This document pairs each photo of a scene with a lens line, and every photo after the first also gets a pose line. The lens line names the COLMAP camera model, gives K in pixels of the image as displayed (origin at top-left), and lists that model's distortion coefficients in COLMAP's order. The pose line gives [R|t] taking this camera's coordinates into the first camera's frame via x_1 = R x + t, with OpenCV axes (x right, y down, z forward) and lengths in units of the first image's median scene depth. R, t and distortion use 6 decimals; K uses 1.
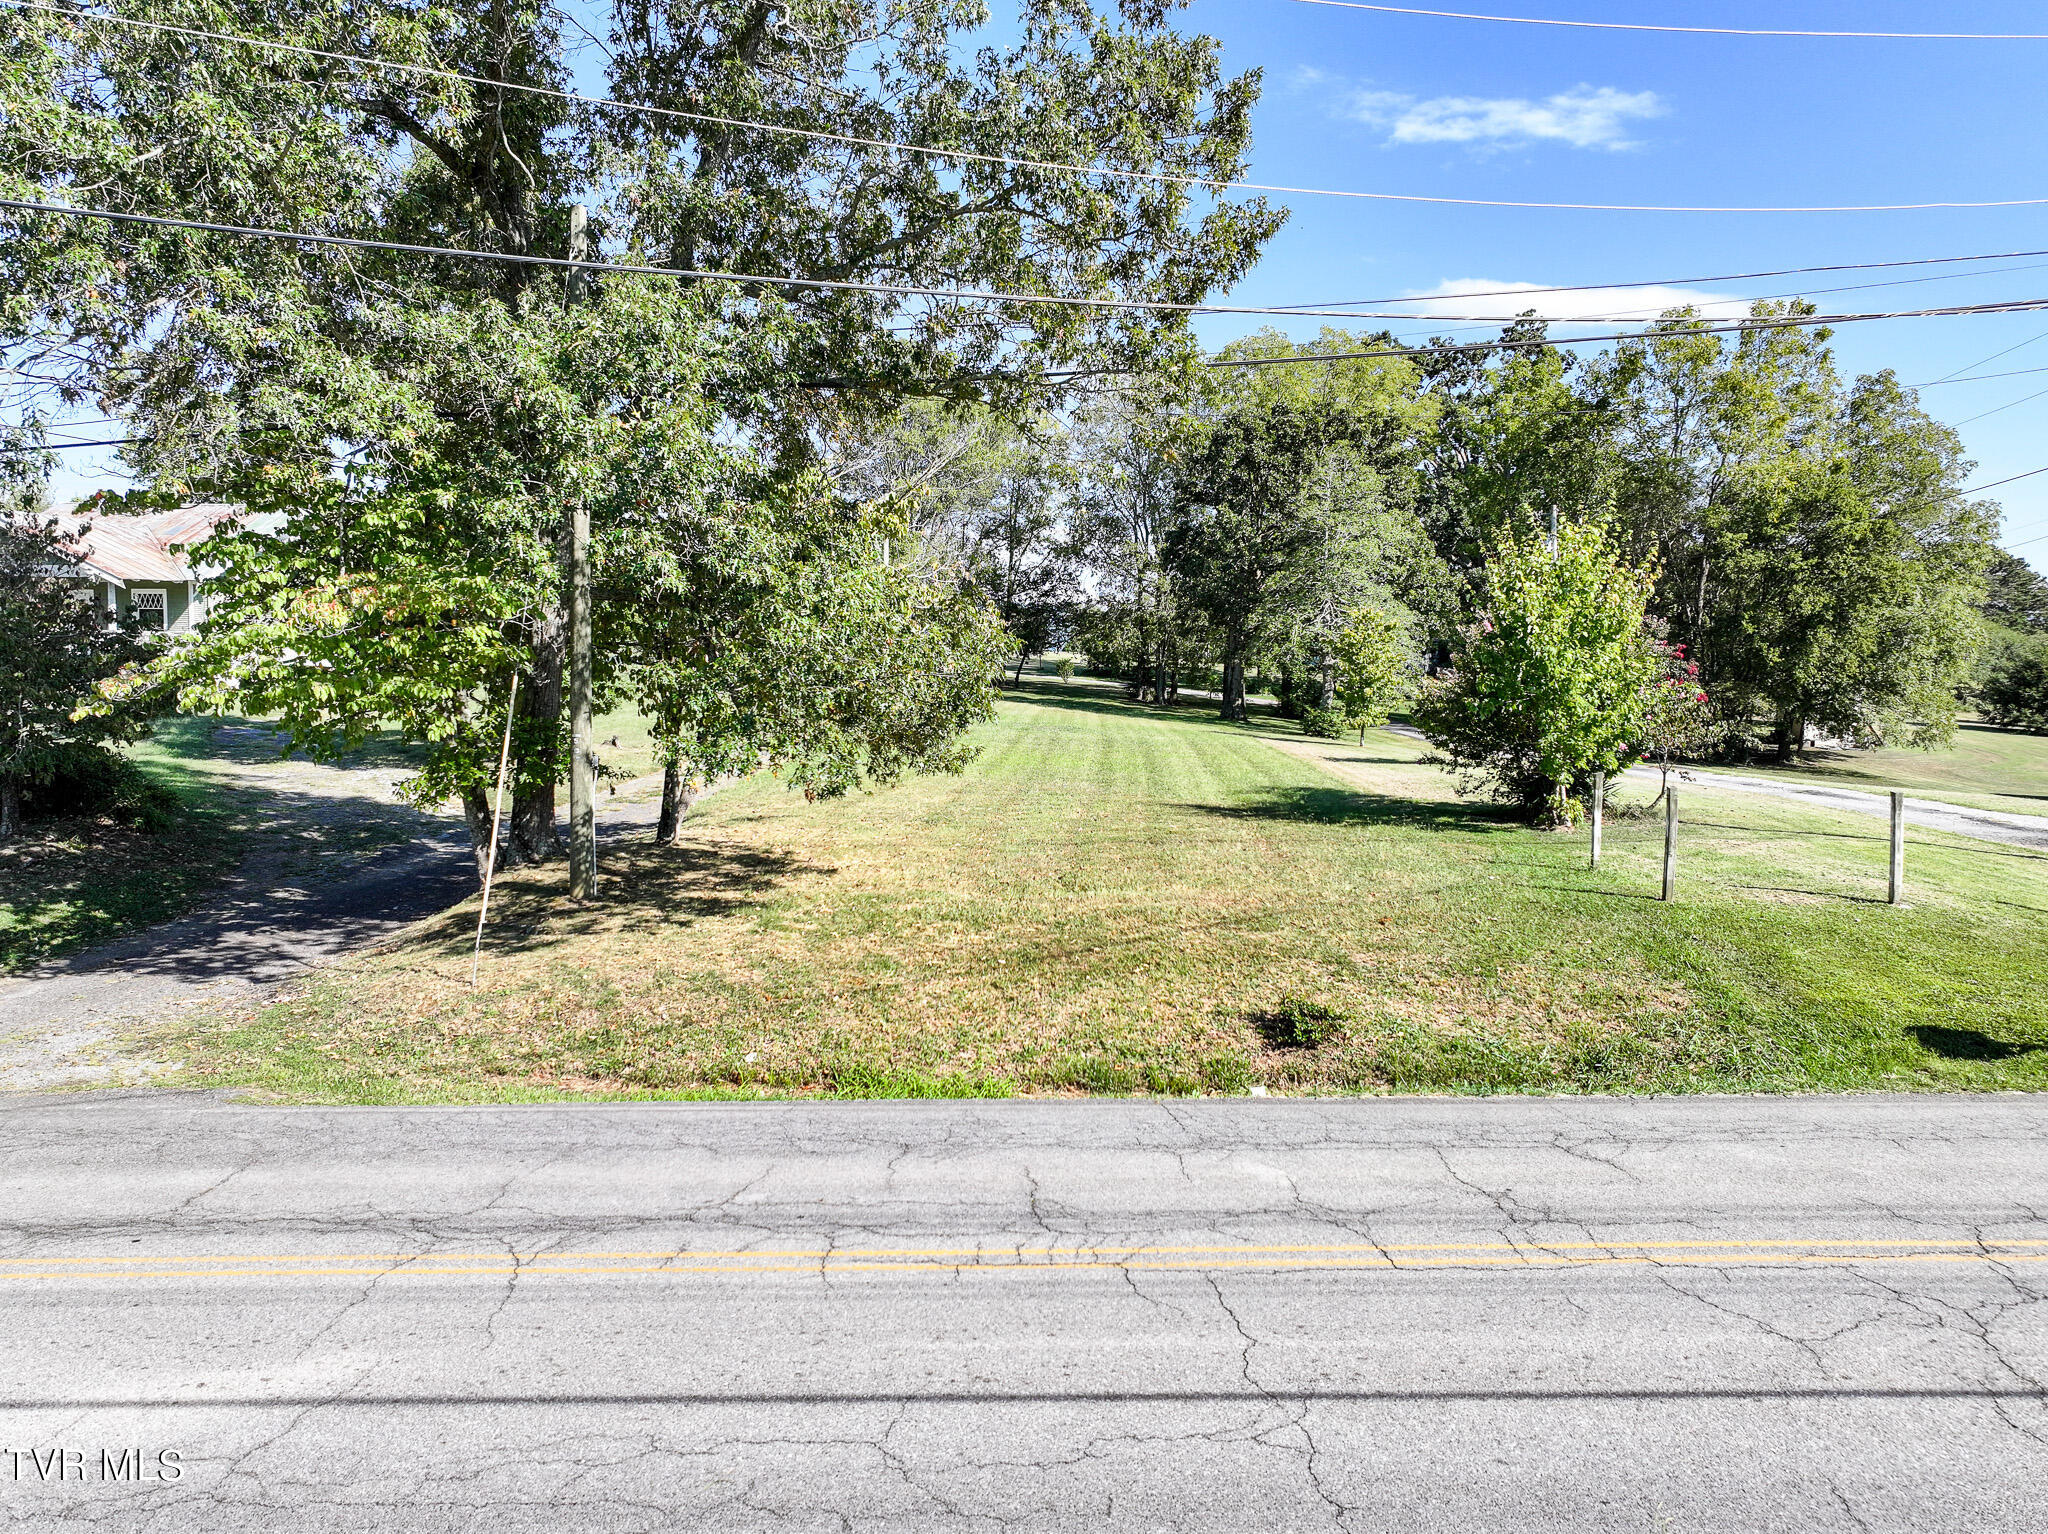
lens RADIAL K [[1443.4, 0, 1028.0], [0, 1443.4, 759.1], [0, 0, 1]] dist [-0.003674, 0.016799]
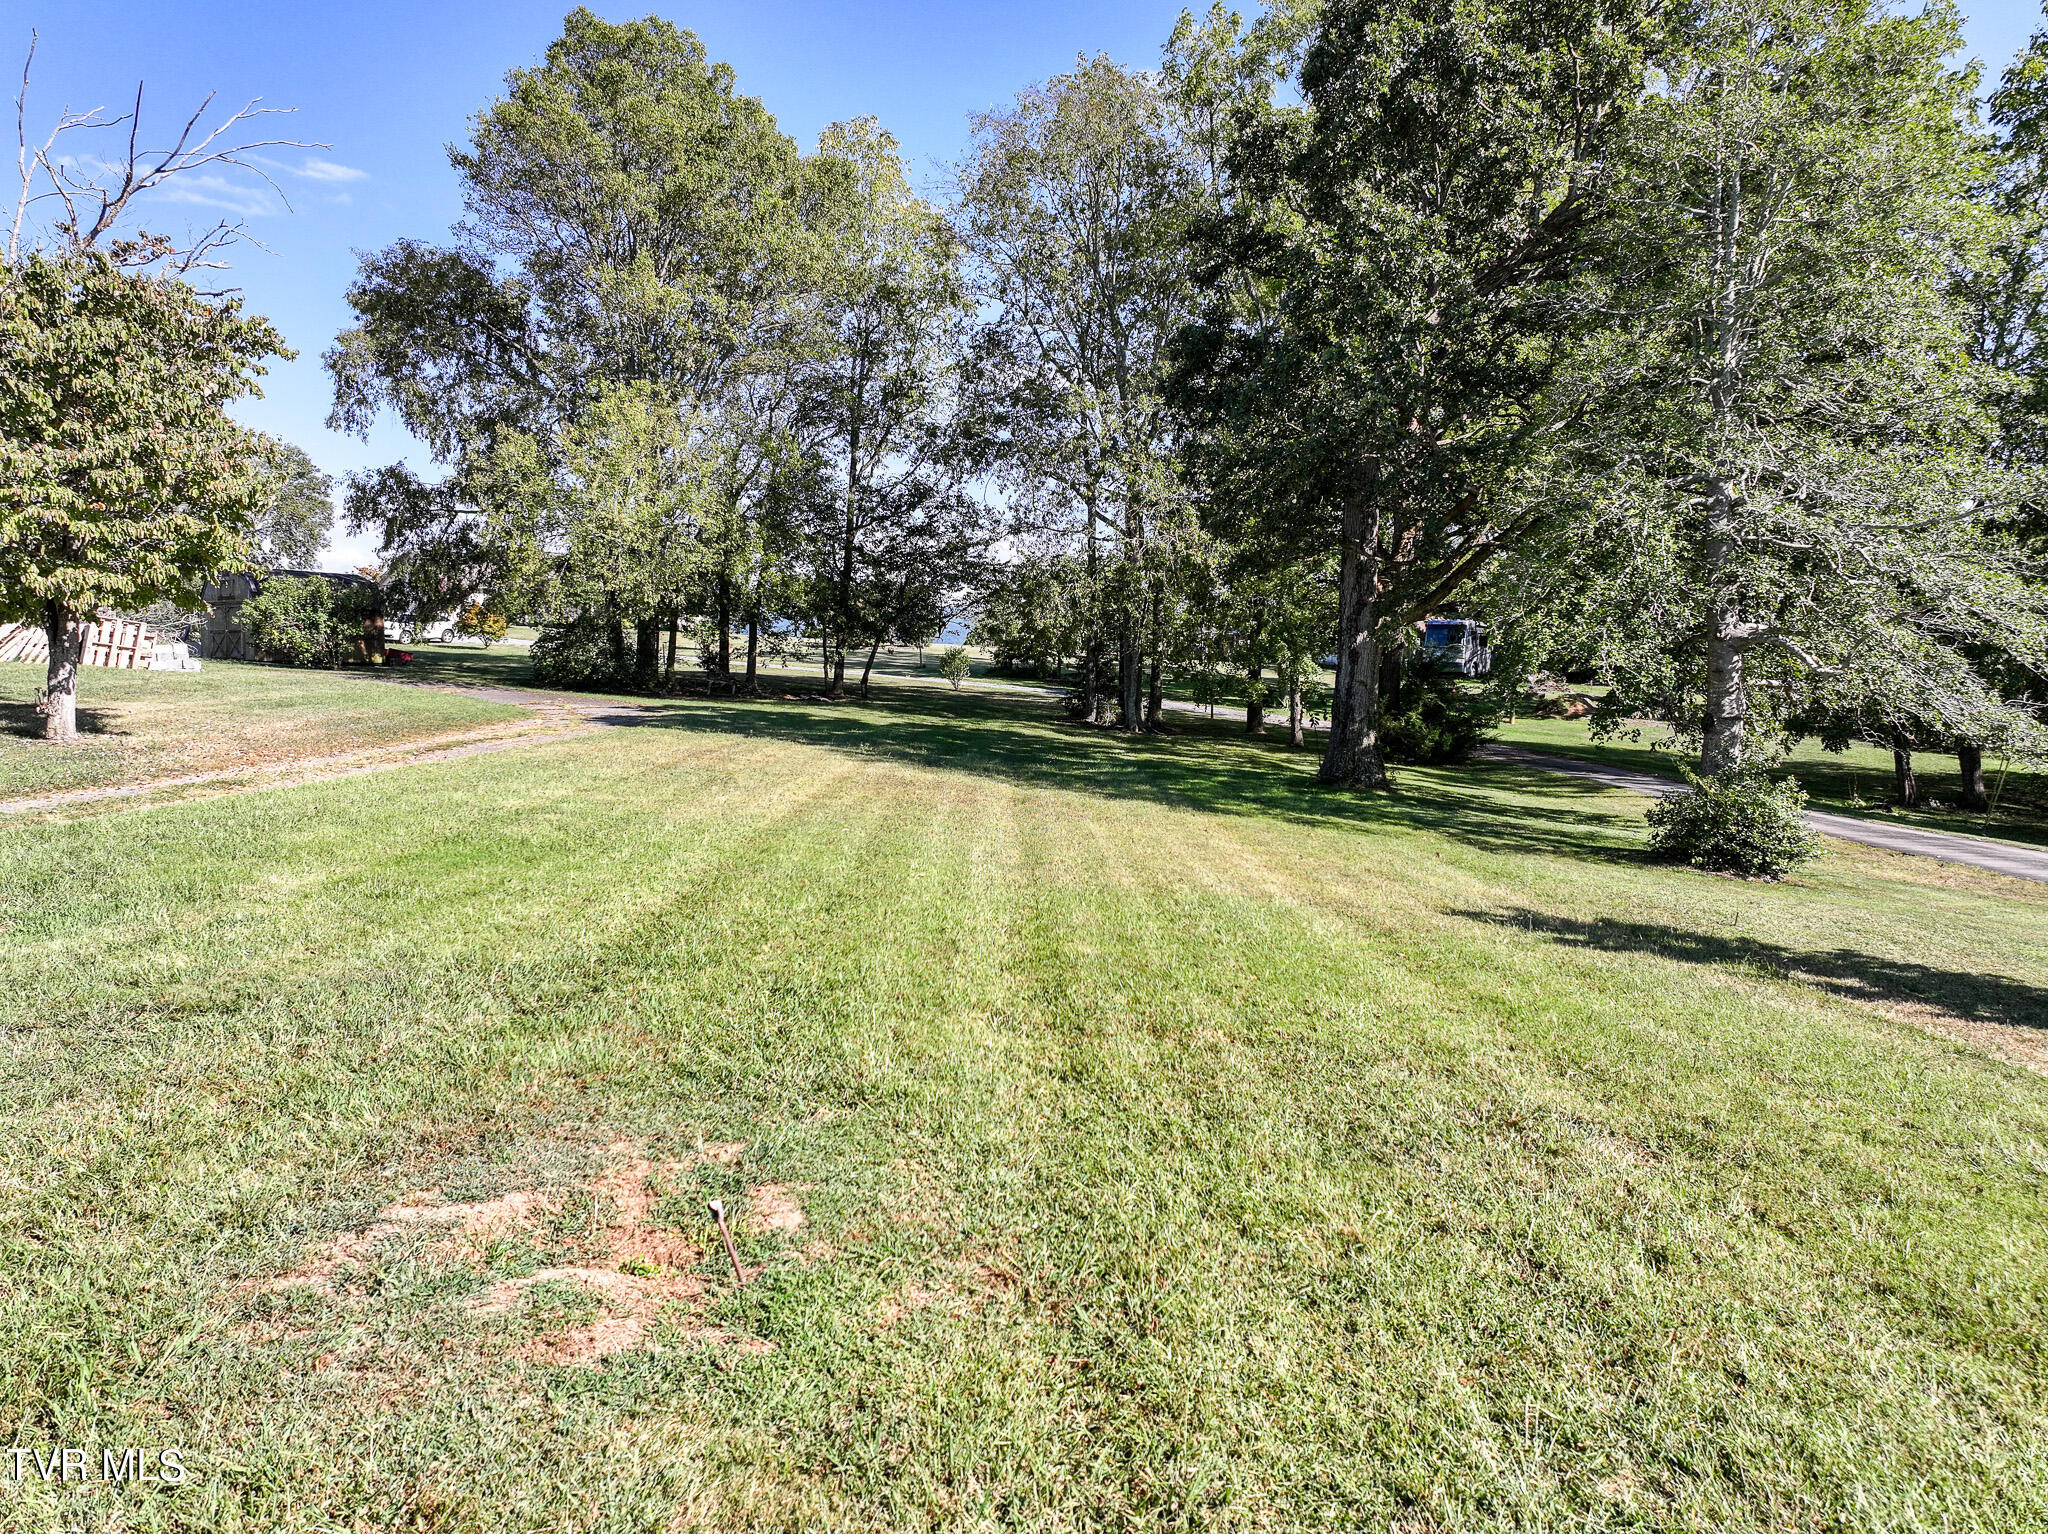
lens RADIAL K [[1443.4, 0, 1028.0], [0, 1443.4, 759.1], [0, 0, 1]] dist [-0.003674, 0.016799]
pose [[0.998098, -0.003327, 0.061555, 0.032224], [0.003671, 0.999978, -0.005485, -0.036002], [-0.061535, 0.005700, 0.998089, 0.697640]]
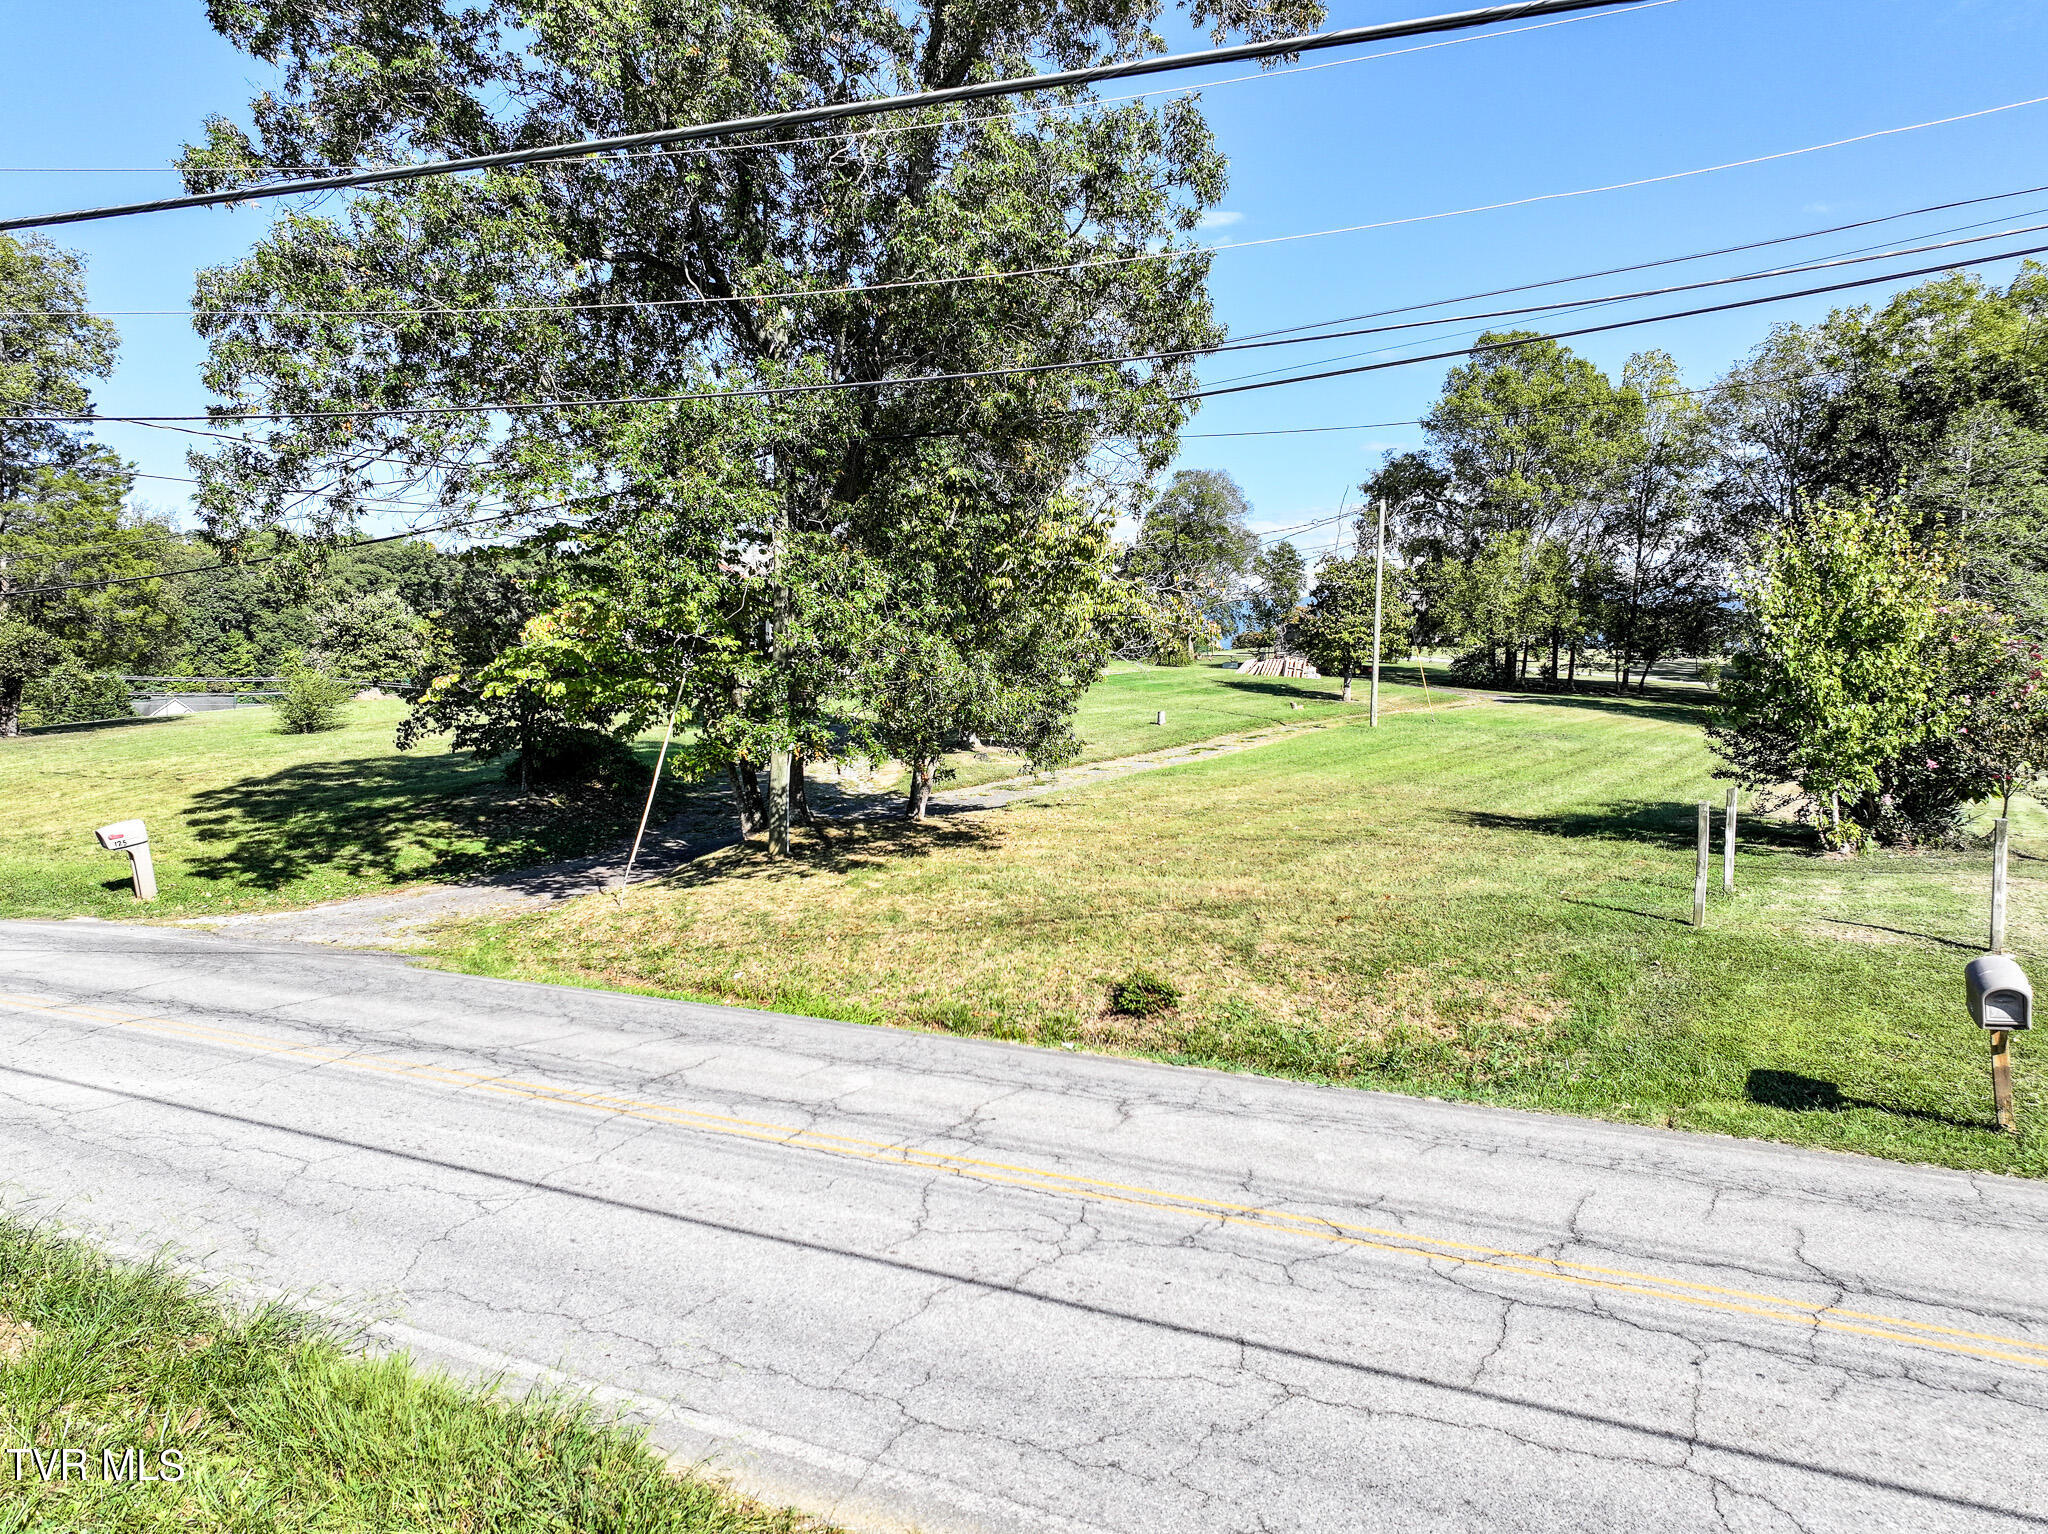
lens RADIAL K [[1436.8, 0, 1030.7], [0, 1436.8, 766.6], [0, 0, 1]] dist [0.007980, 0.005019]
pose [[0.882313, 0.030632, -0.469665, 0.128983], [-0.029543, 0.999517, 0.009690, 0.000141], [0.469735, 0.005325, 0.882791, -0.002415]]
